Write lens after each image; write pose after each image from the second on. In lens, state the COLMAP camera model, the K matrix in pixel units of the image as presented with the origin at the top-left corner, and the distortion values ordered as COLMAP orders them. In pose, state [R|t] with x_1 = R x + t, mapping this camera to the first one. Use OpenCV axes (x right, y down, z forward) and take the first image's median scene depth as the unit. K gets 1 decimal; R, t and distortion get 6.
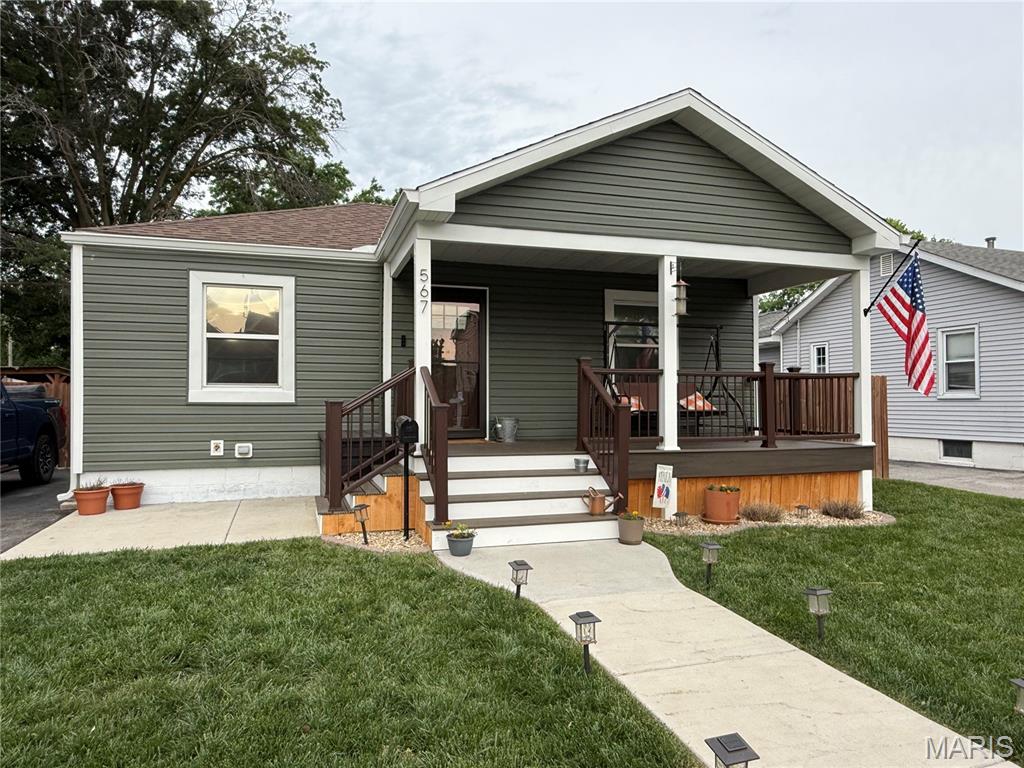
lens RADIAL K [[735.4, 0, 512.0], [0, 735.4, 384.0], [0, 0, 1]] dist [-0.004185, -0.000370]
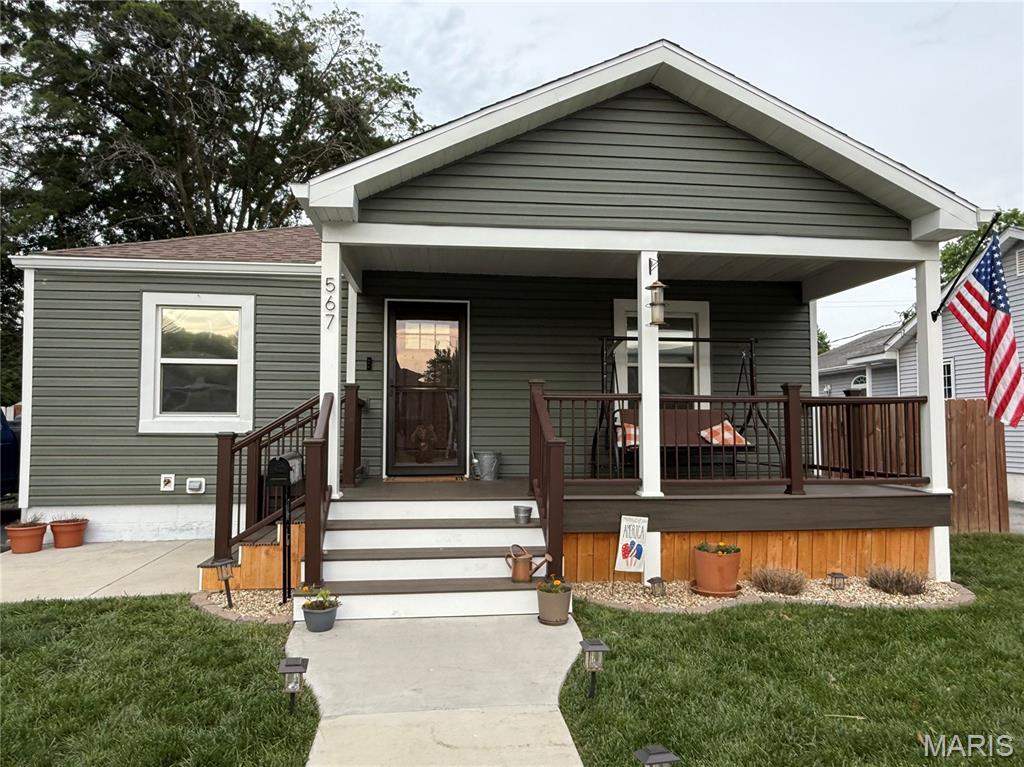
lens RADIAL K [[735.4, 0, 512.0], [0, 735.4, 383.5], [0, 0, 1]] dist [-0.004185, -0.000370]
pose [[0.979957, -0.010432, -0.198934, 0.208742], [0.003571, 0.999387, -0.034815, -0.003559], [0.199175, 0.033407, 0.979394, 0.179874]]
